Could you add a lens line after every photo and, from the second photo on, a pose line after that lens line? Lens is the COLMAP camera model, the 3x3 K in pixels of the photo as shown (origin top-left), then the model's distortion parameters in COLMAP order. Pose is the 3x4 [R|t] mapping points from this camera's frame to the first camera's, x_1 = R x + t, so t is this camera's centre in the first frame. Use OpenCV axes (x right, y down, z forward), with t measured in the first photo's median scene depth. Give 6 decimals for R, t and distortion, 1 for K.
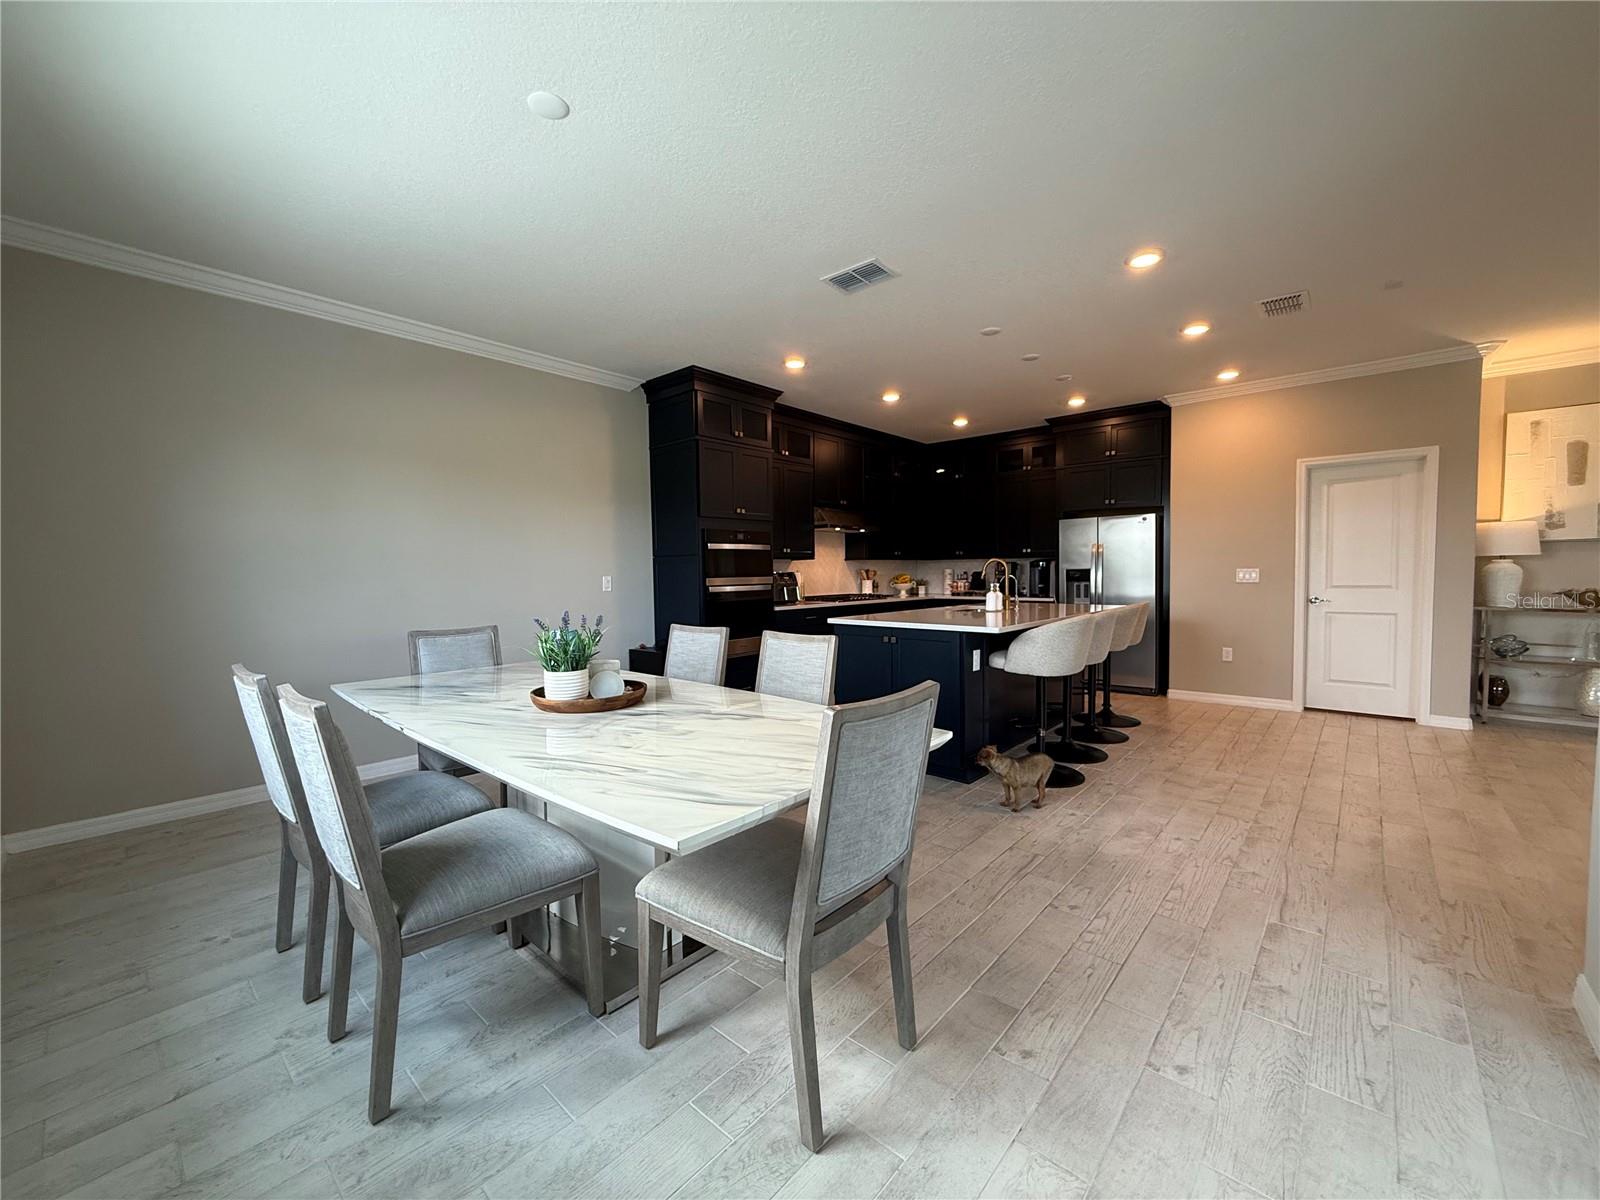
lens RADIAL K [[640.4, 0, 796.4], [0, 640.4, 597.2], [0, 0, 1]] dist [-0.001617, 0.000456]
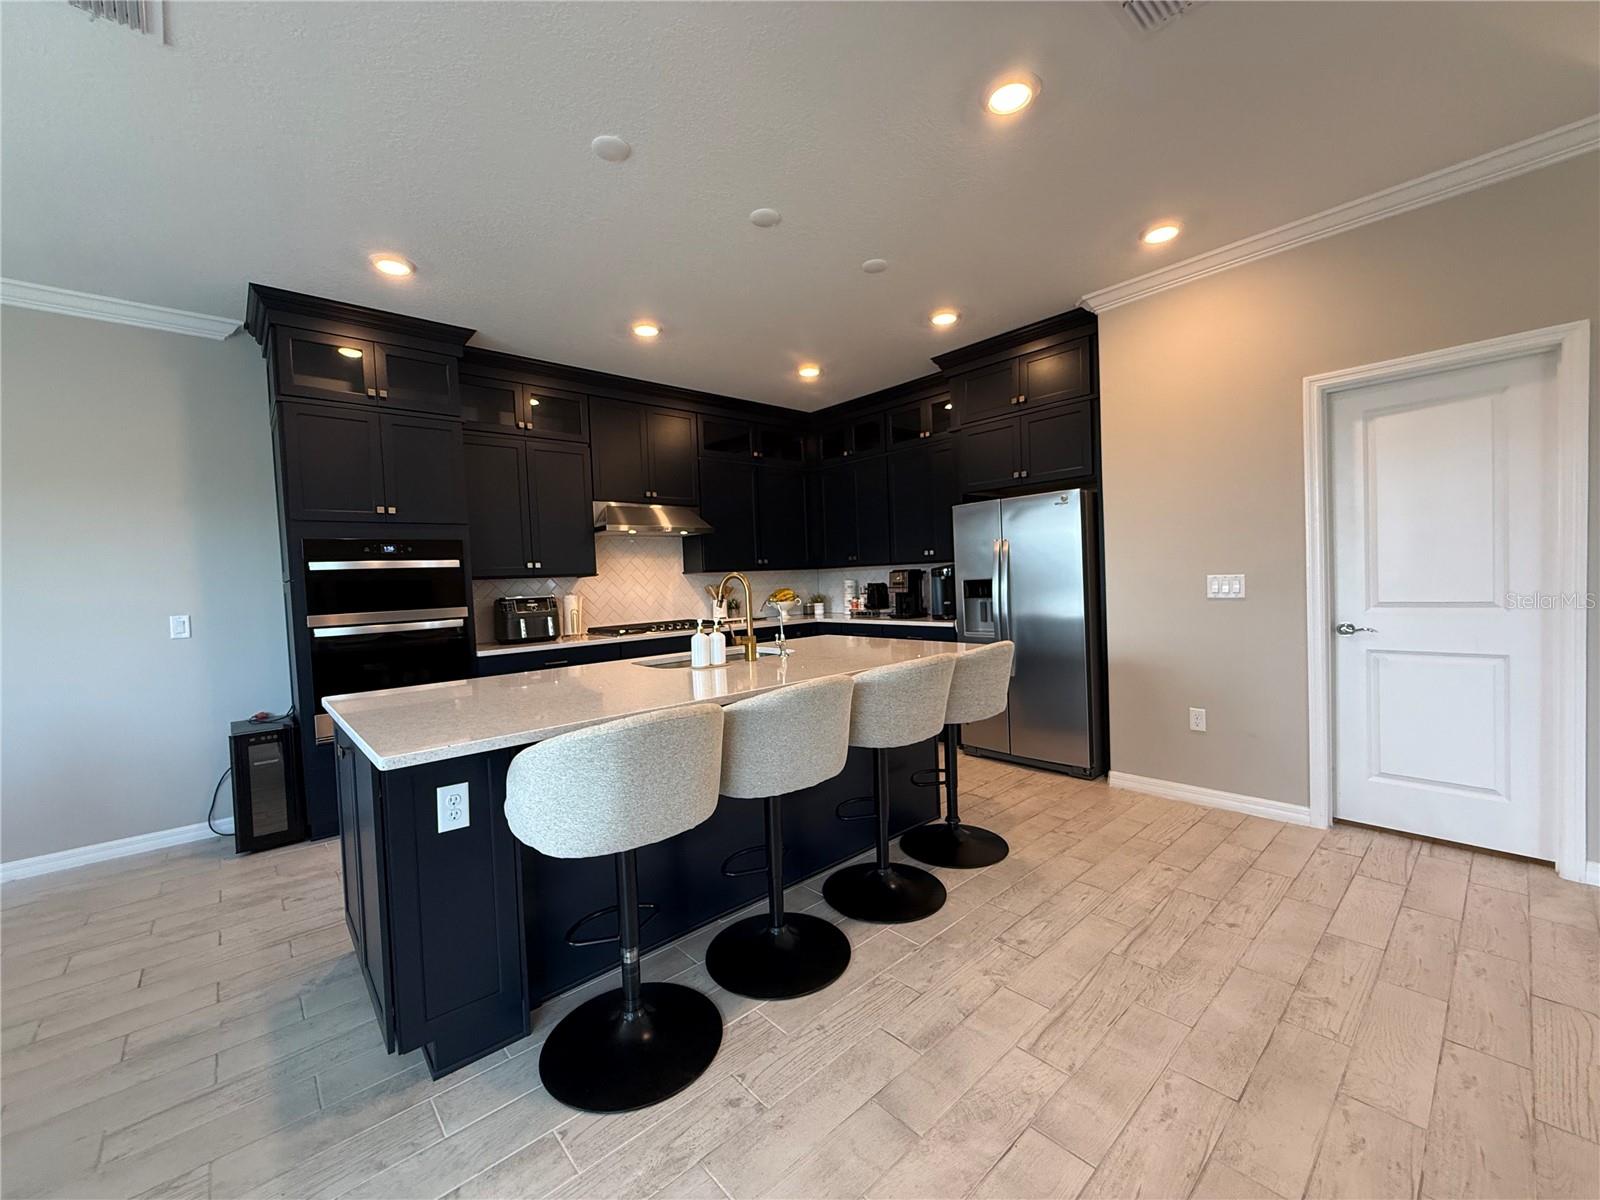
lens RADIAL K [[640.4, 0, 796.7], [0, 640.4, 599.1], [0, 0, 1]] dist [-0.001617, 0.000456]
pose [[0.992909, -0.024690, -0.116281, 0.365226], [0.024209, 0.999692, -0.005546, -0.026765], [0.116382, 0.002692, 0.993201, 0.356620]]
